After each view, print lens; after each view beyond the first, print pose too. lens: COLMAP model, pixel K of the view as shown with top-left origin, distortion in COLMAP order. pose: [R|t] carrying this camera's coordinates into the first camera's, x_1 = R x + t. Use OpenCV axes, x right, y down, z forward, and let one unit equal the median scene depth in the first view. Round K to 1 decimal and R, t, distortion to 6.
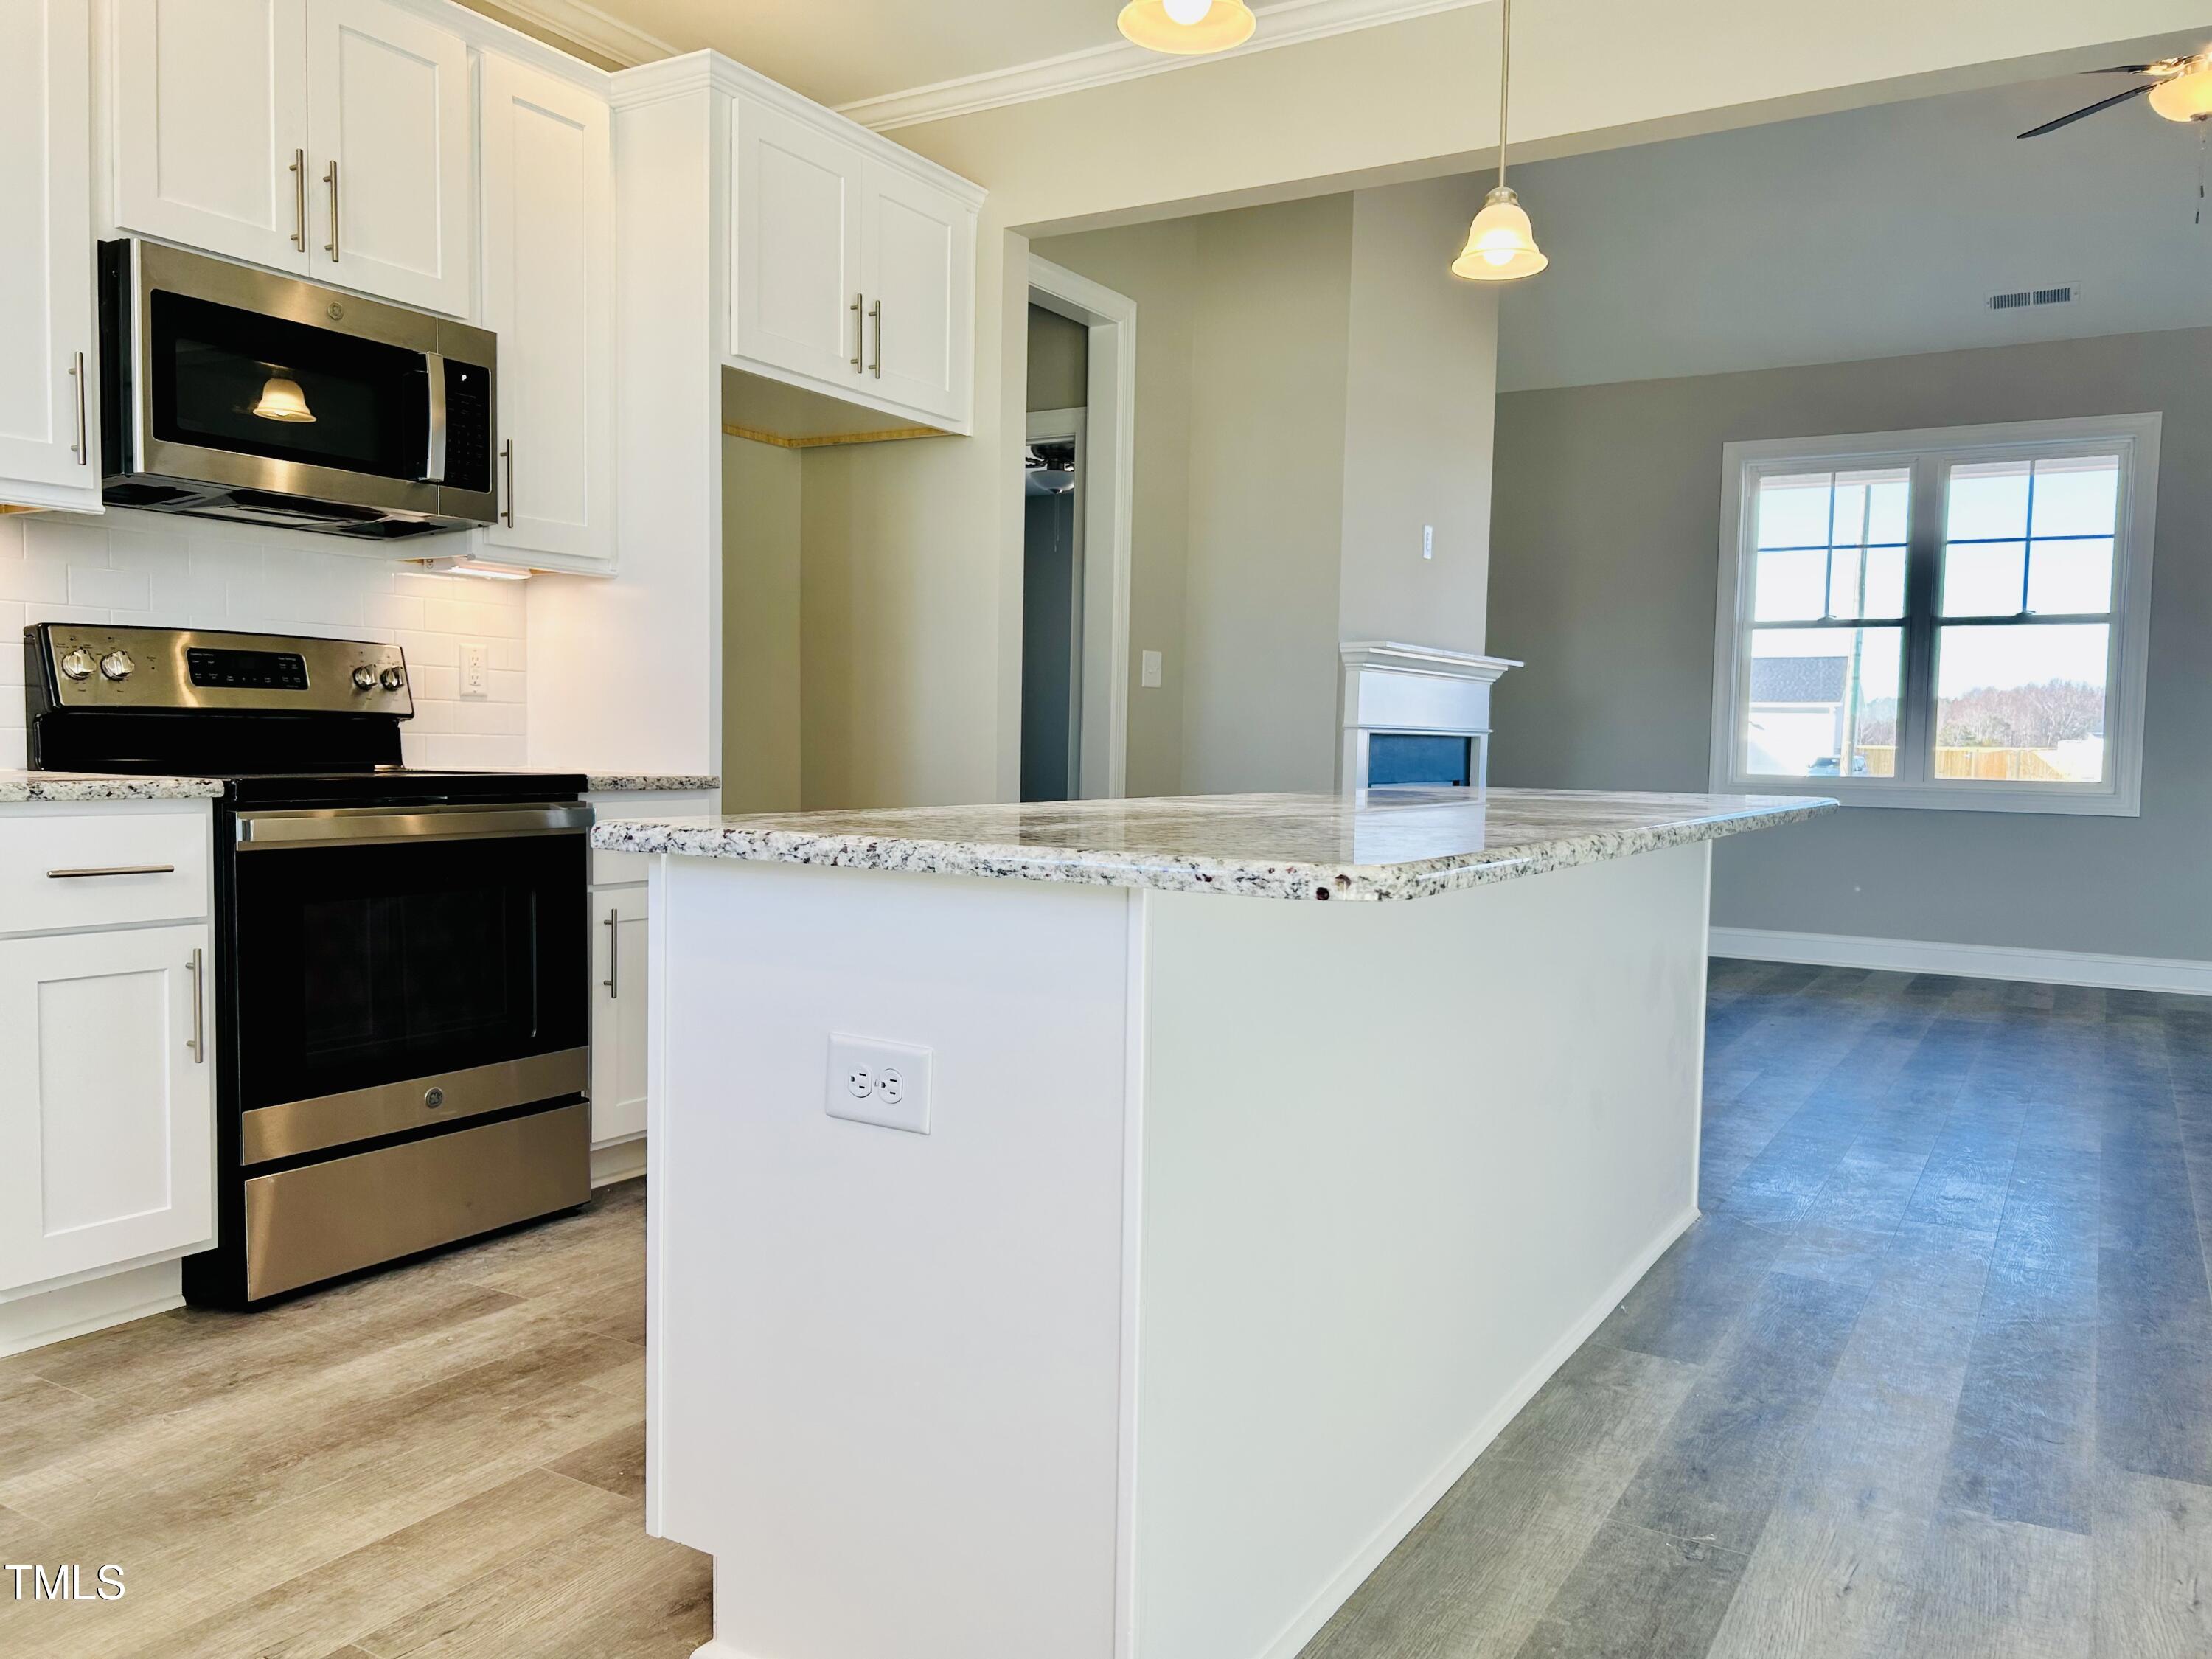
lens RADIAL K [[1672.0, 0, 1105.8], [0, 1672.0, 842.0], [0, 0, 1]] dist [0.059518, -0.066003]
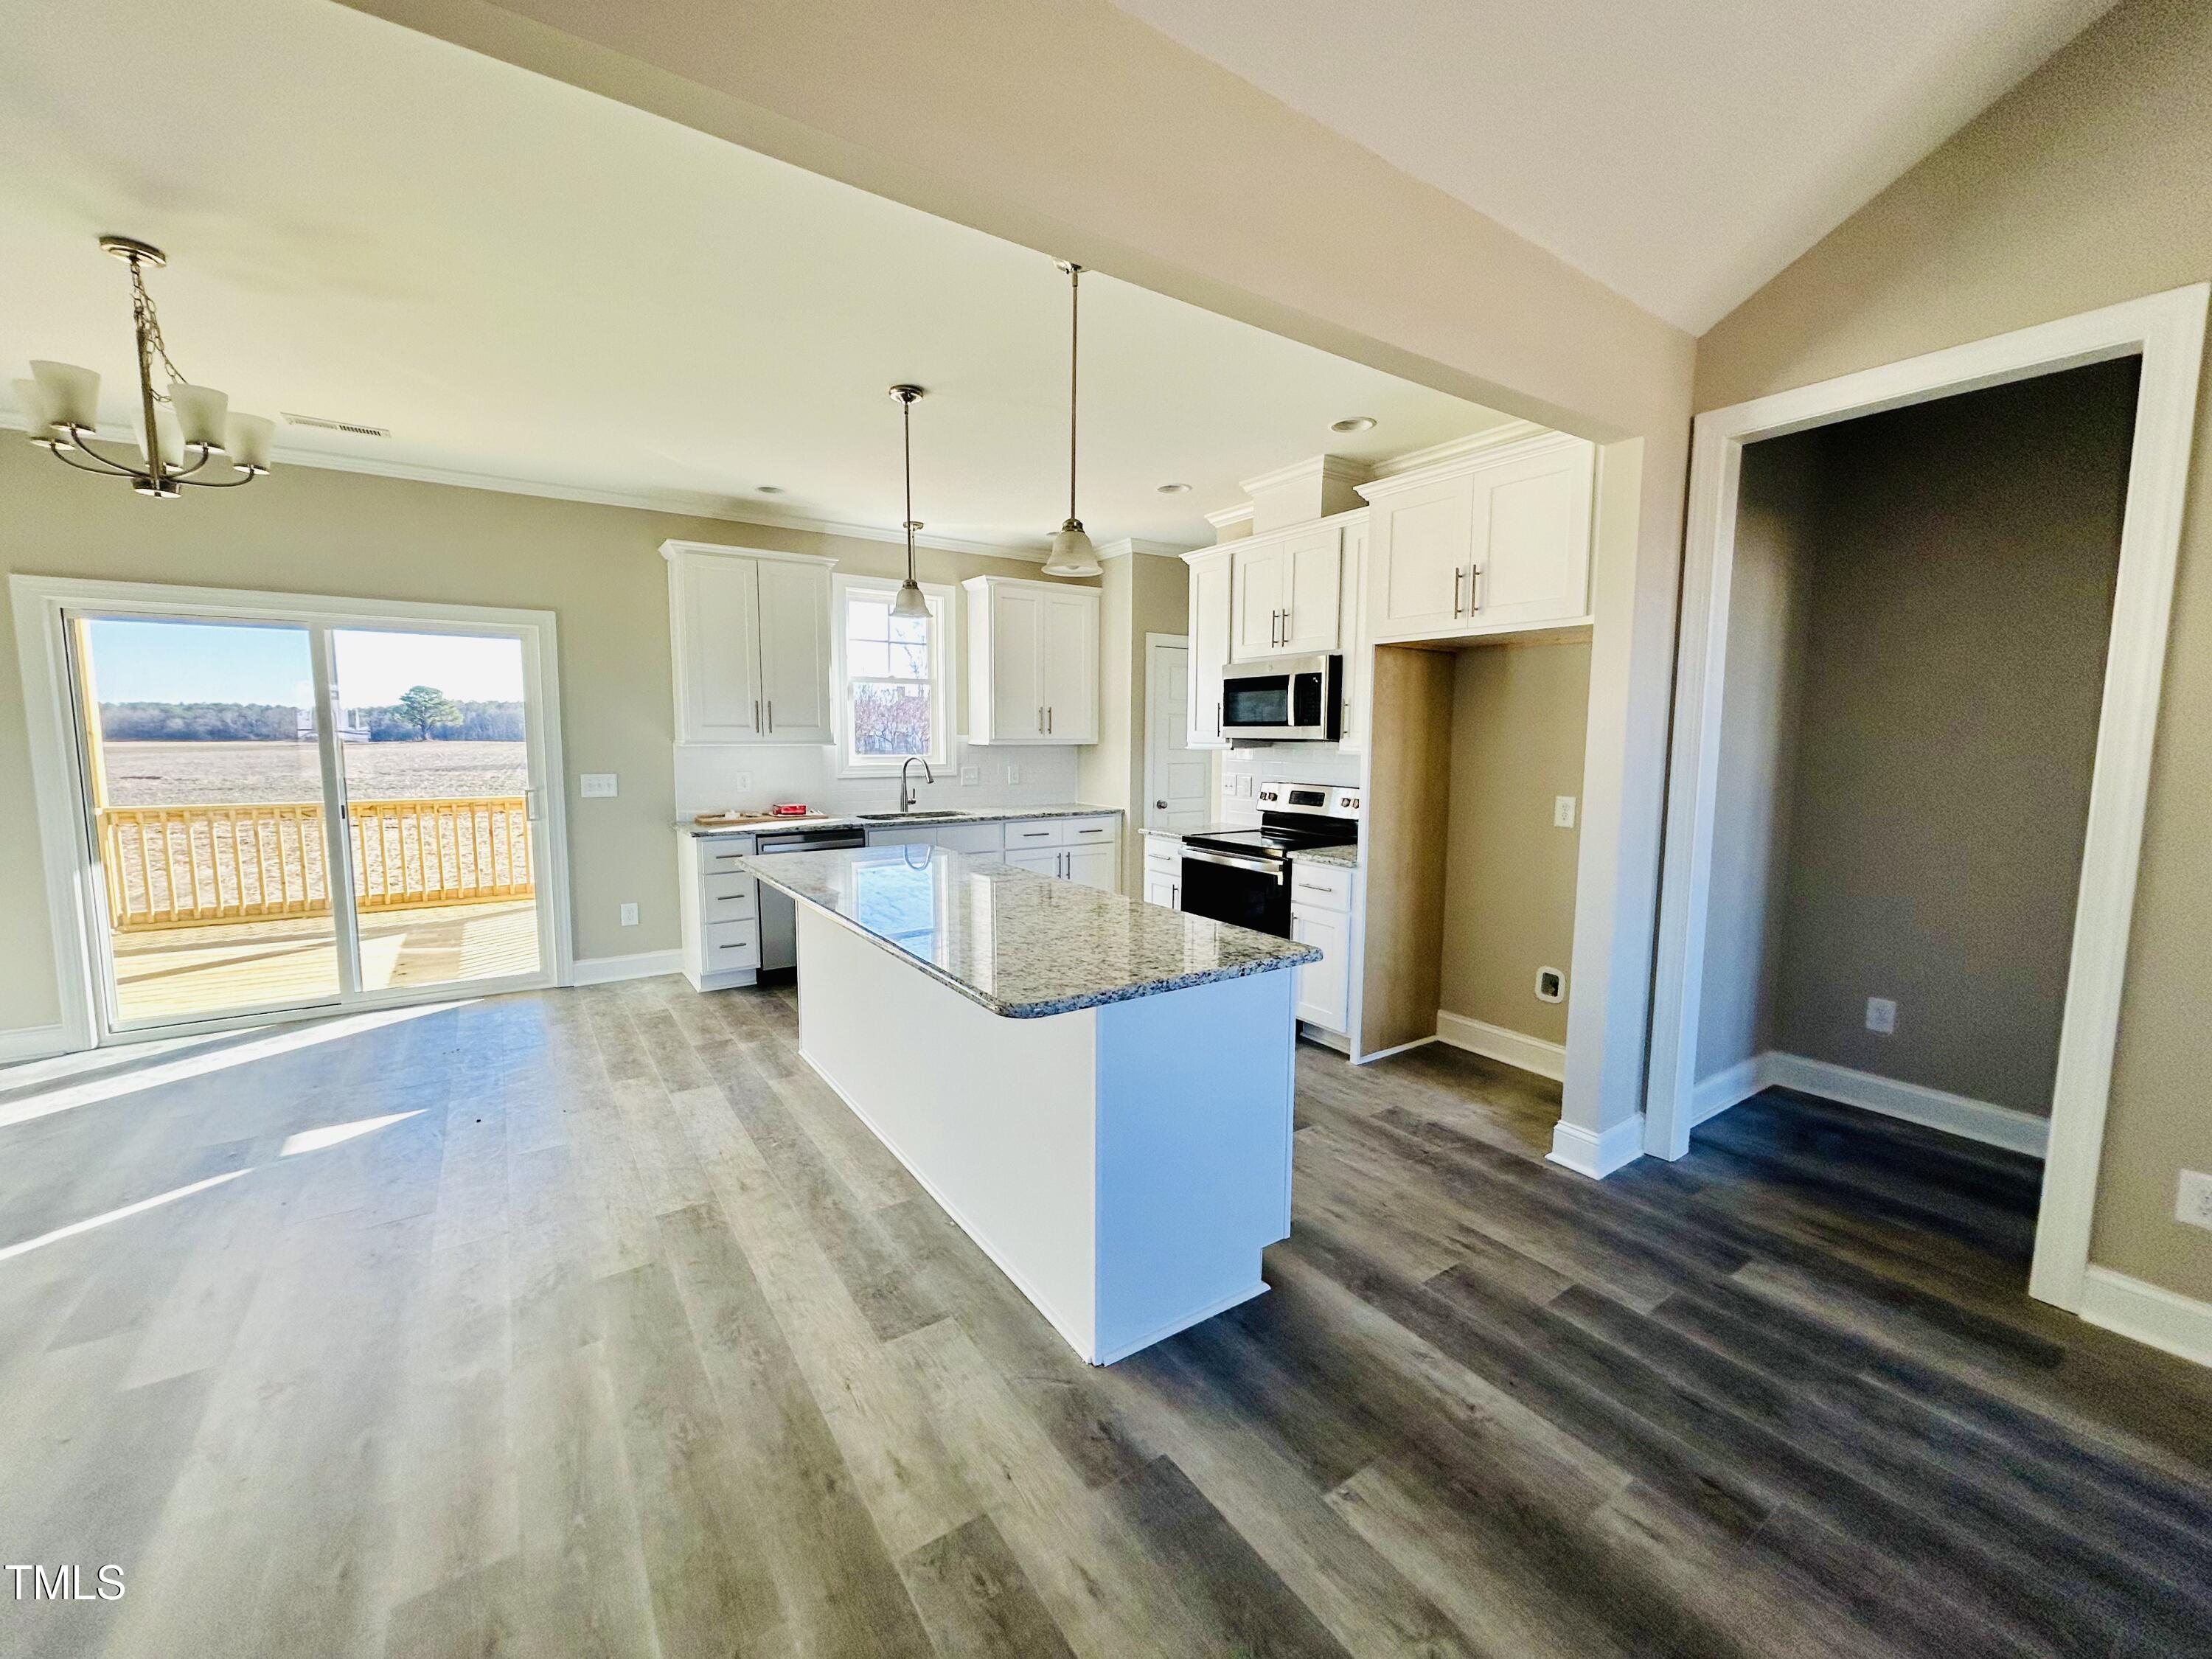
lens RADIAL K [[895.6, 0, 1110.1], [0, 895.6, 824.3], [0, 0, 1]] dist [0.001374, 0.000904]
pose [[-0.423713, 0.072893, -0.902859, 1.133562], [-0.065953, 0.991628, 0.111011, -0.249122], [0.903392, 0.106584, -0.415358, 1.647164]]
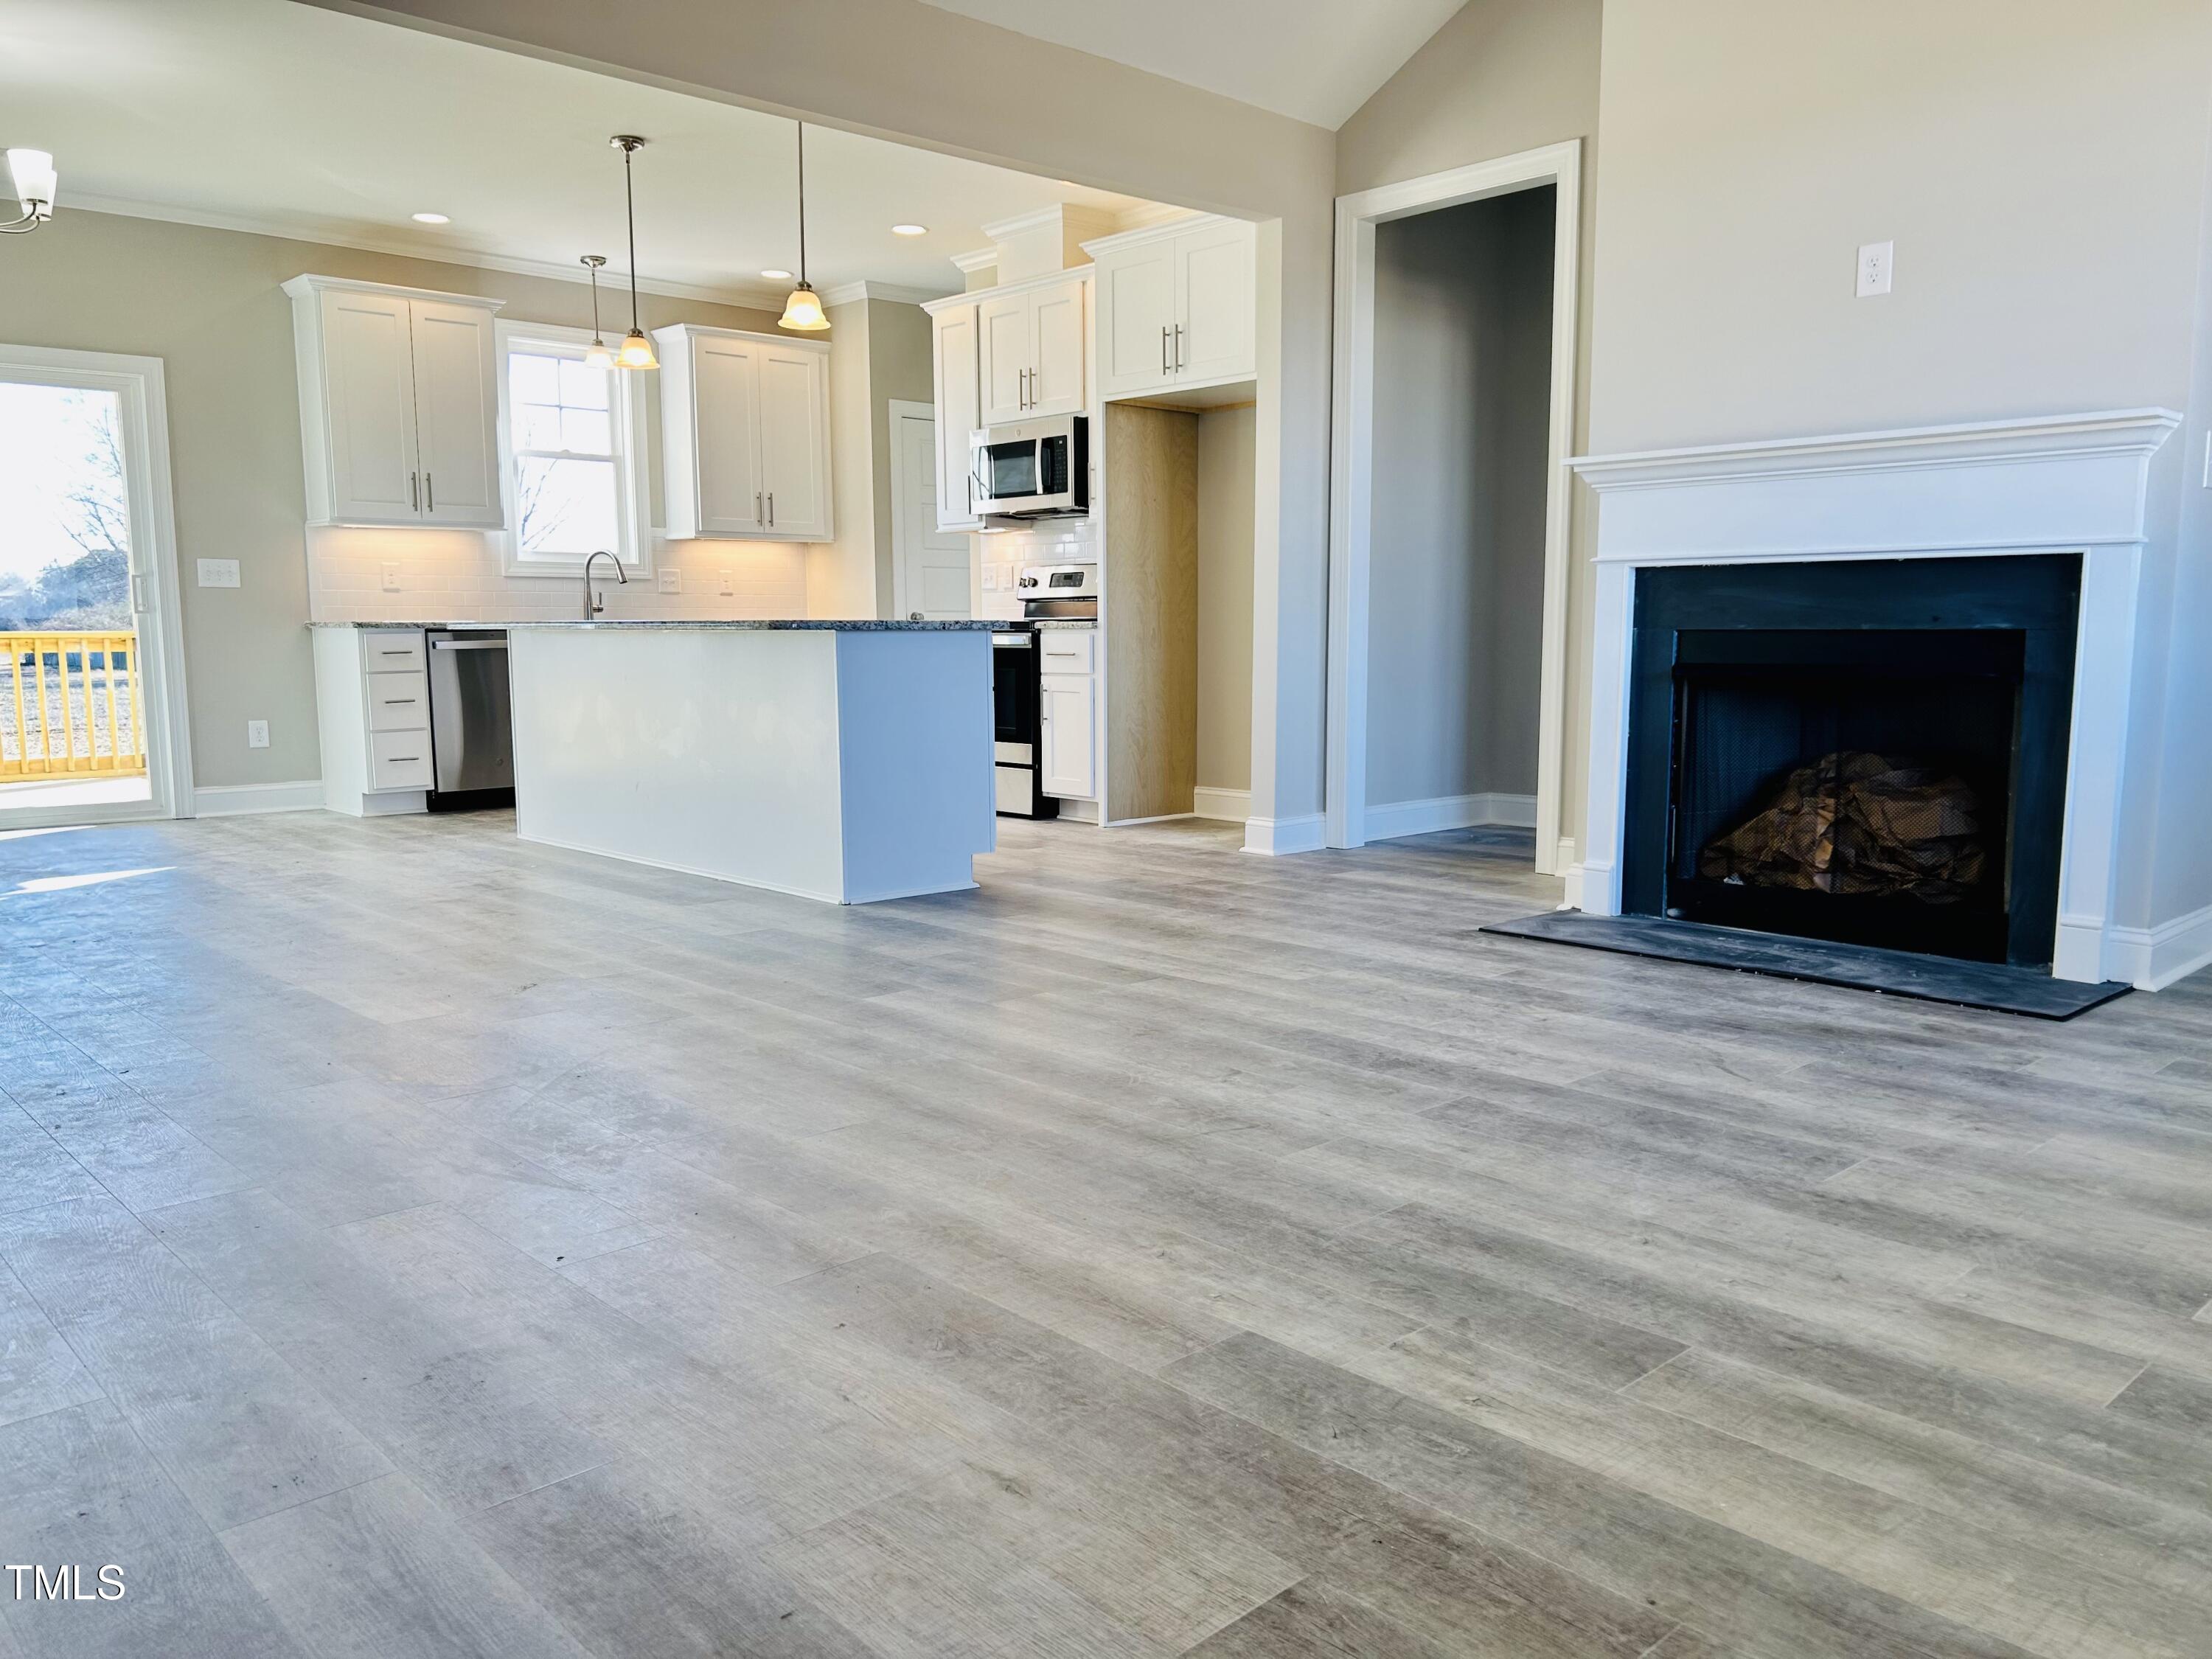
lens RADIAL K [[1672.0, 0, 1105.8], [0, 1672.0, 842.0], [0, 0, 1]] dist [0.059518, -0.066003]
pose [[-0.288659, 0.108963, -0.951211, 2.284713], [-0.056125, 0.989868, 0.130424, -0.056162], [0.955785, 0.091035, -0.279619, 2.220352]]
